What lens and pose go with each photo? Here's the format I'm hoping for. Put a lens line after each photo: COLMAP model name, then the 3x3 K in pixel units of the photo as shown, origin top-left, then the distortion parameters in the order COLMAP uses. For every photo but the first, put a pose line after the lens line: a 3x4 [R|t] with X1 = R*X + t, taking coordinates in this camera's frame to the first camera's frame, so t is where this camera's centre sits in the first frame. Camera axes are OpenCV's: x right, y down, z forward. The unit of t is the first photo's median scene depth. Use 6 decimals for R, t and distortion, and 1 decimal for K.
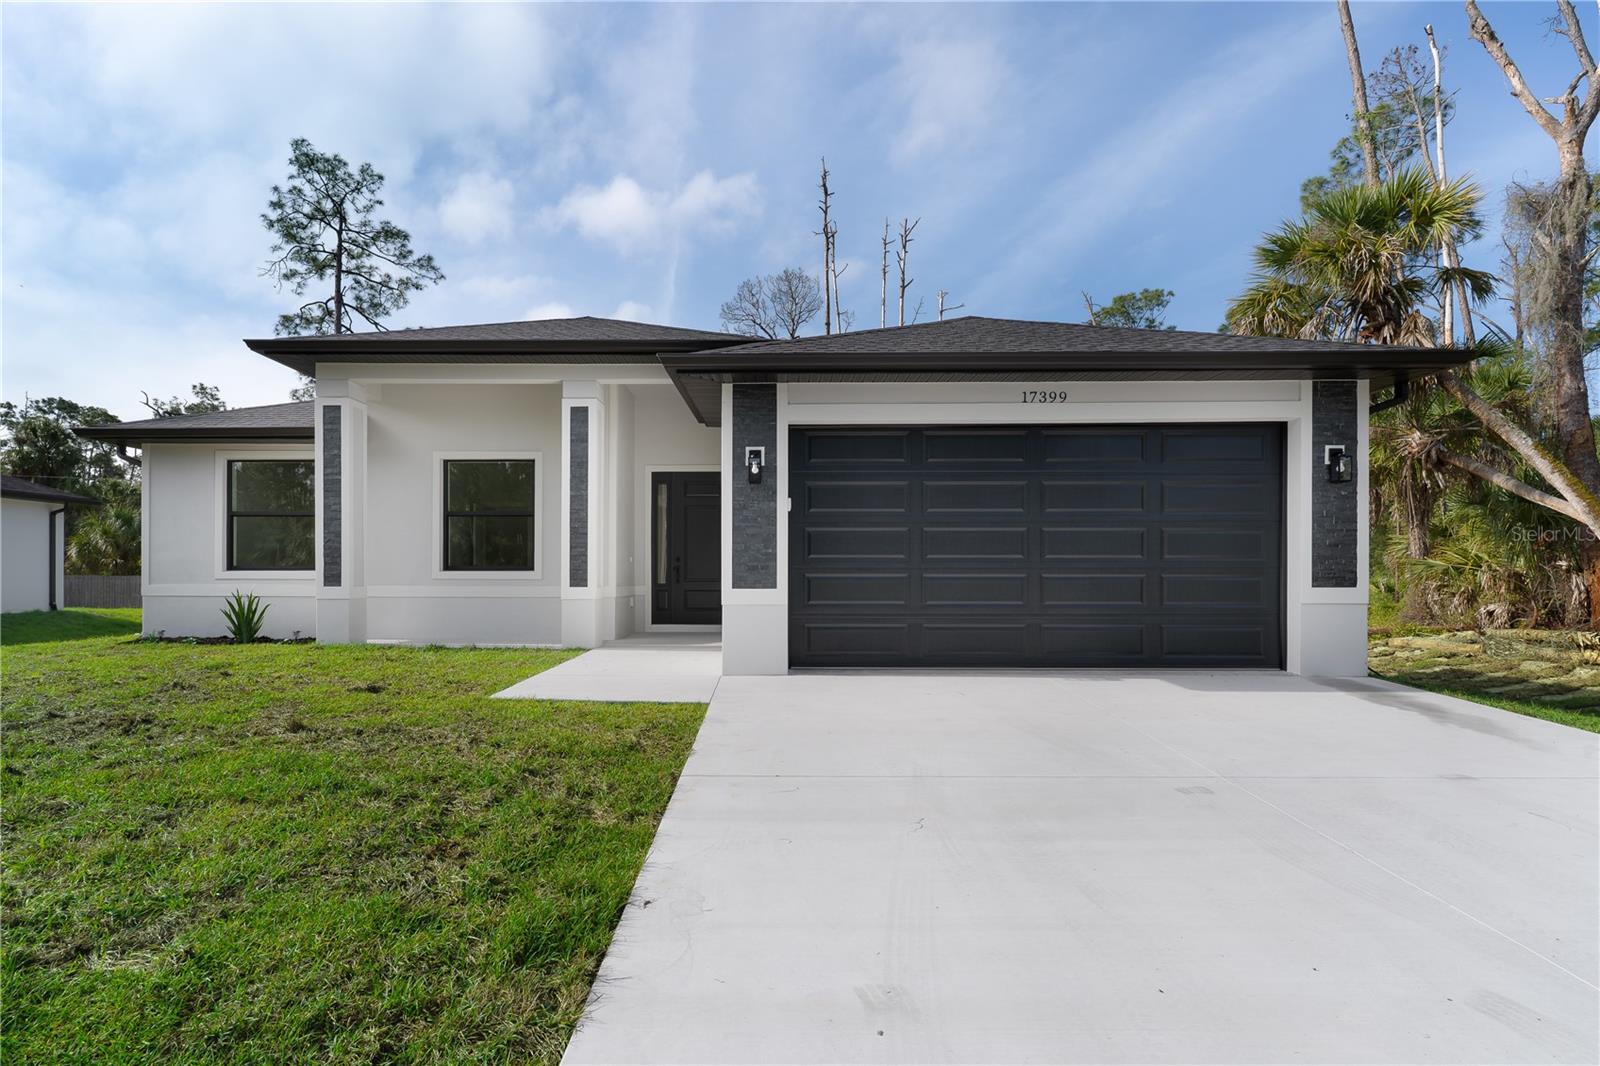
lens RADIAL K [[770.3, 0, 757.5], [0, 770.3, 554.5], [0, 0, 1]] dist [0.000287, -0.000350]
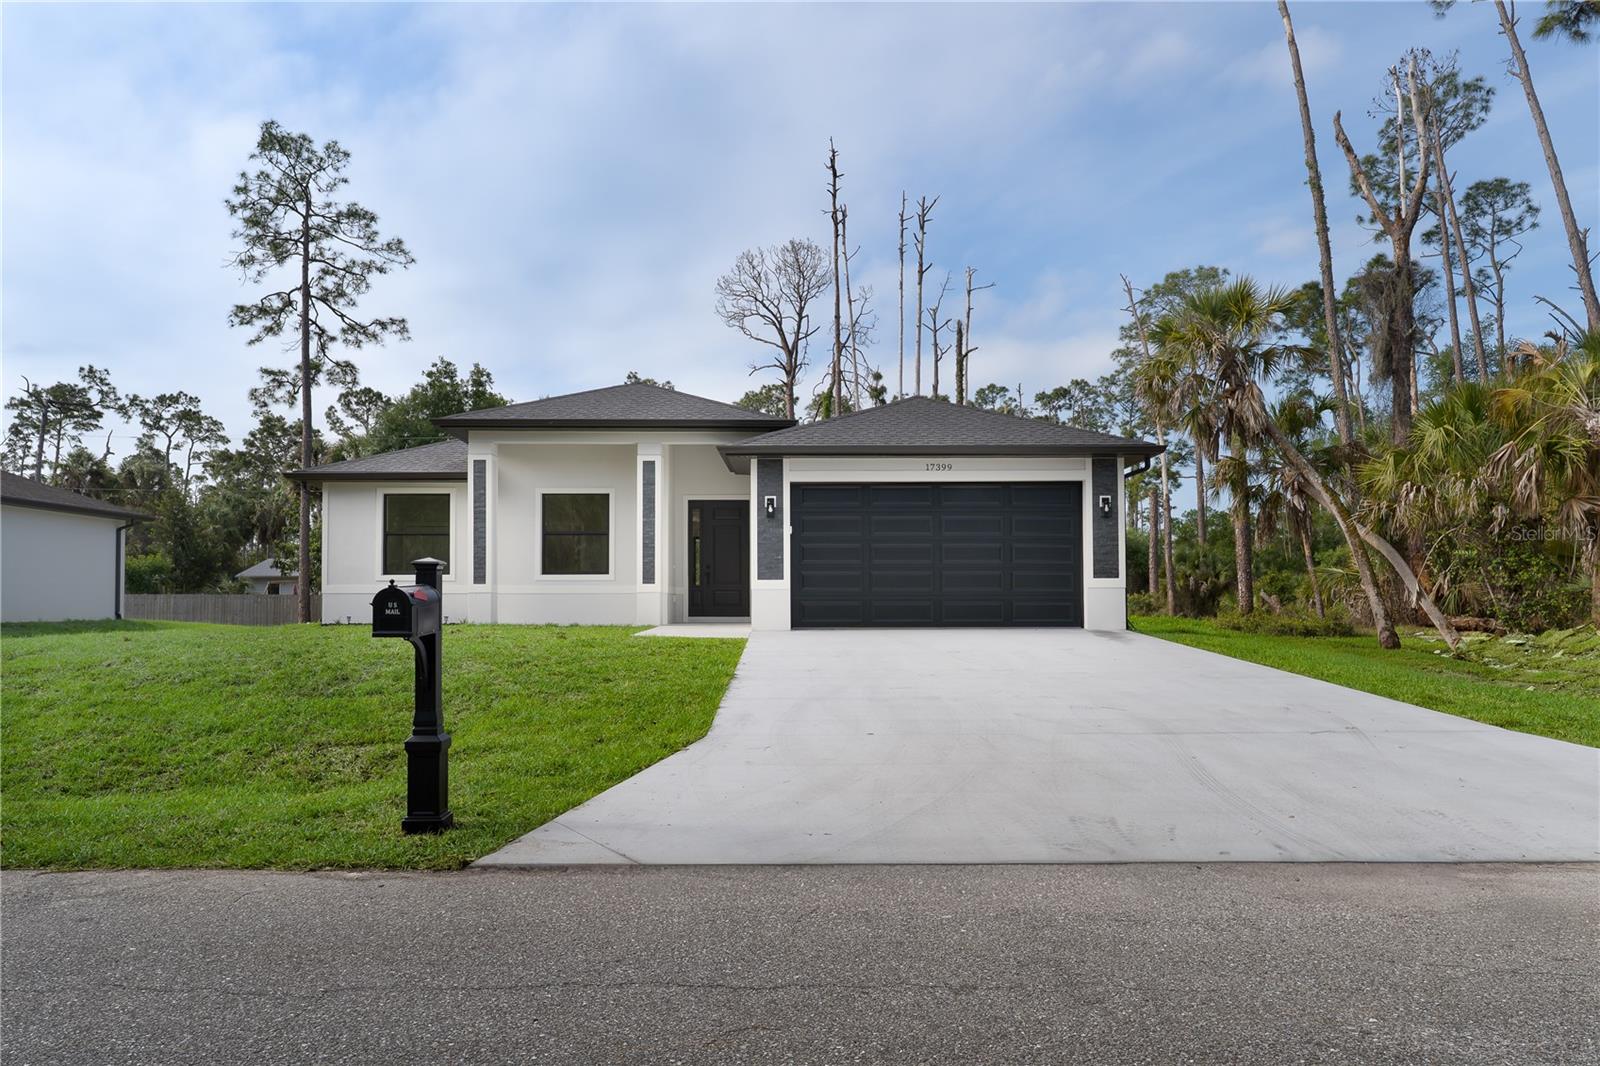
lens RADIAL K [[982.5, 0, 792.8], [0, 982.5, 458.7], [0, 0, 1]] dist [0.007131, -0.000353]
pose [[0.999339, 0.001215, 0.036332, -0.016446], [0.002942, 0.993459, -0.114151, 0.012796], [-0.036233, 0.114182, 0.992799, -0.580851]]
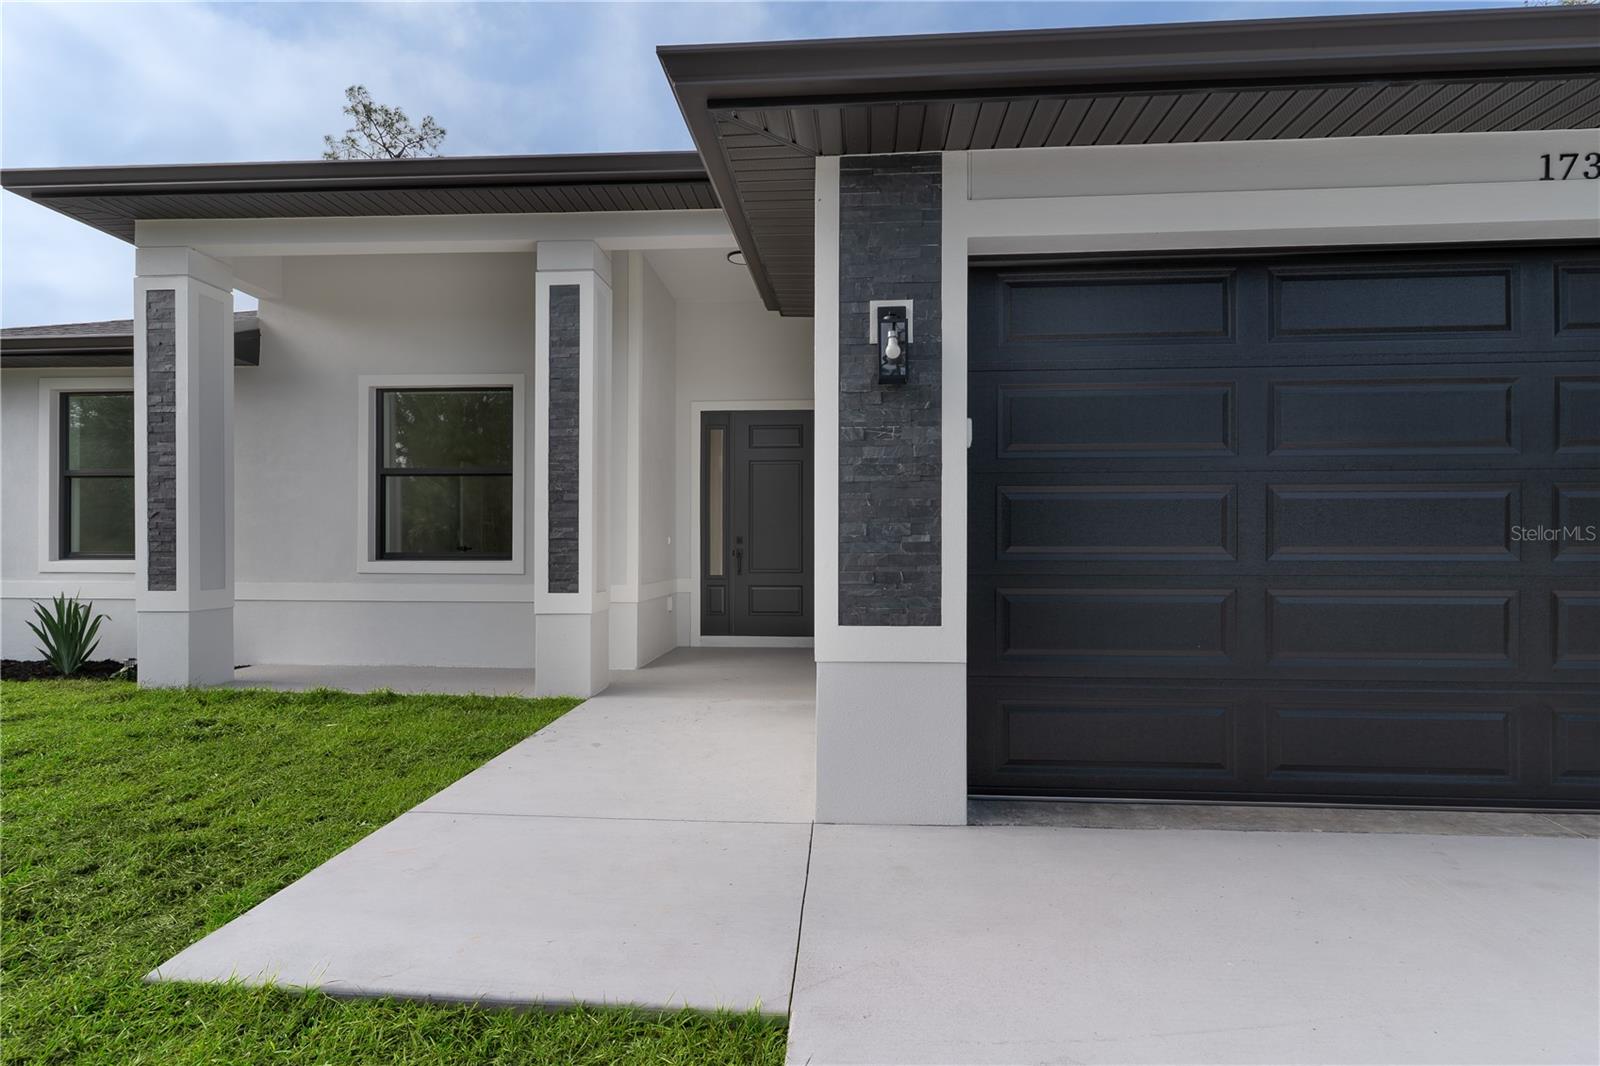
lens RADIAL K [[749.1, 0, 800.0], [0, 749.1, 533.0], [0, 0, 1]] dist [0.002626, 0.000350]
pose [[0.999069, -0.001300, -0.043110, -0.018125], [0.001907, 0.999900, 0.014024, -0.007048], [0.043088, -0.014093, 0.998972, 0.284866]]
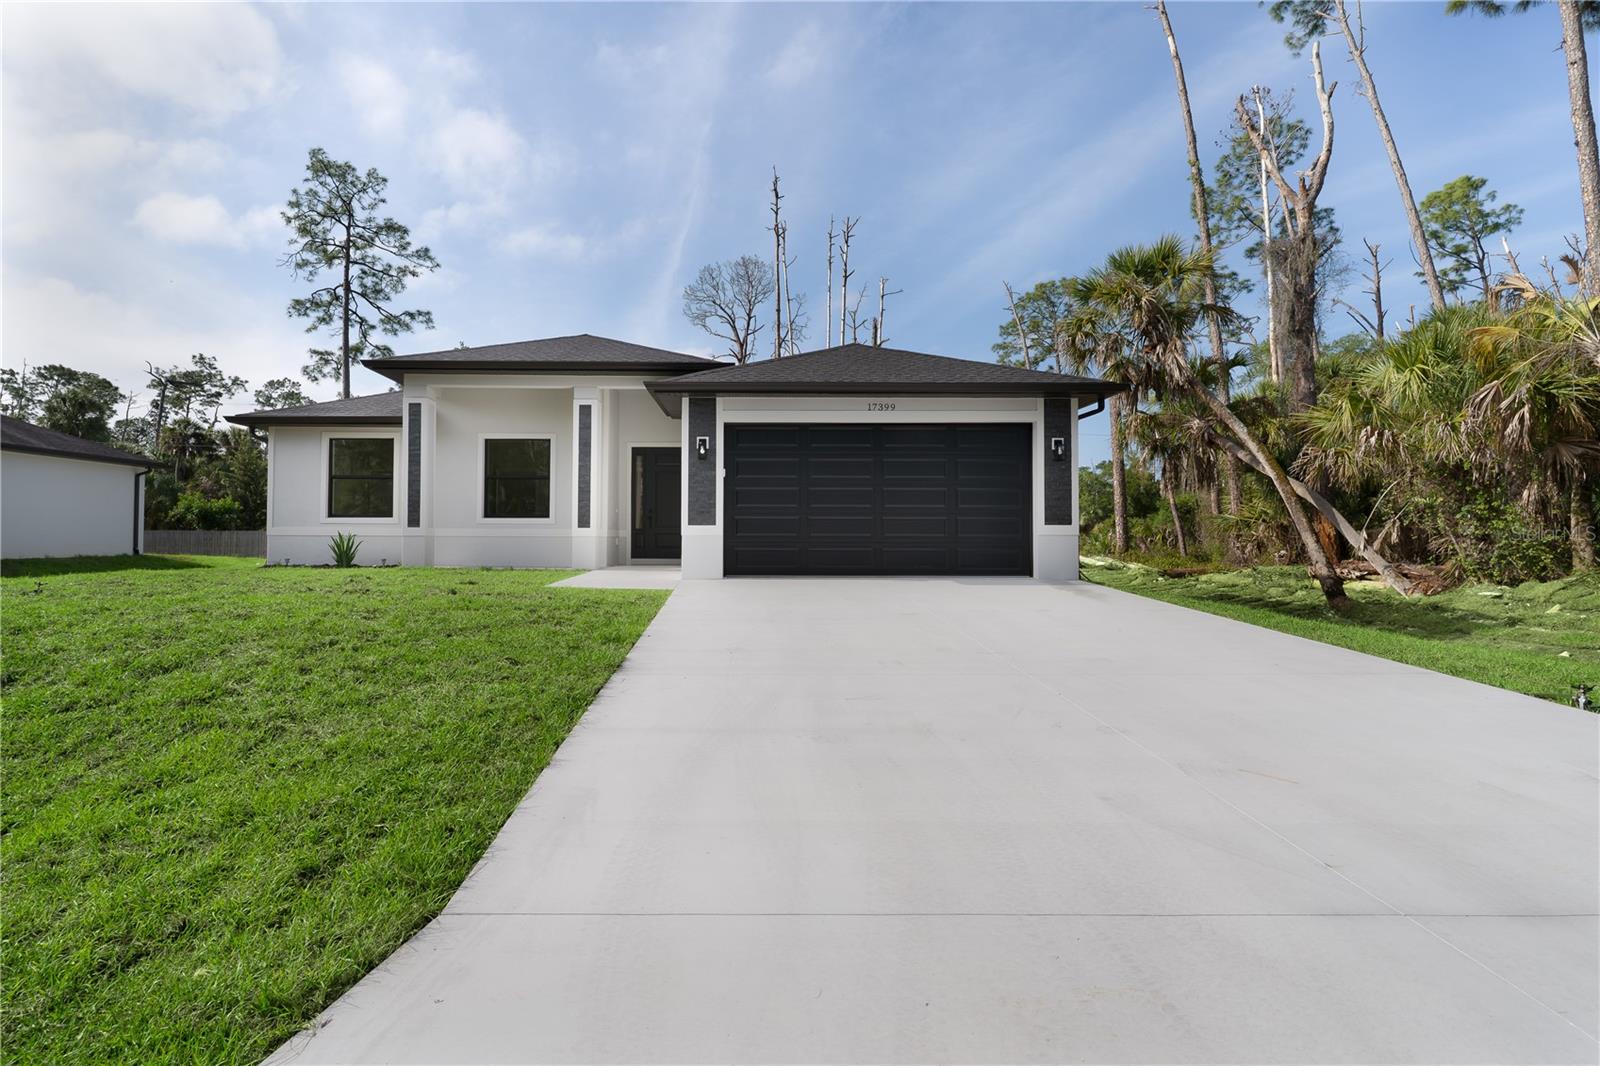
lens RADIAL K [[731.7, 0, 734.4], [0, 731.7, 470.9], [0, 0, 1]] dist [0.001412, 0.000643]
pose [[0.999746, 0.003425, 0.022254, 0.014684], [-0.002084, 0.998196, -0.060003, 0.011098], [-0.022419, 0.059942, 0.997950, -0.259873]]
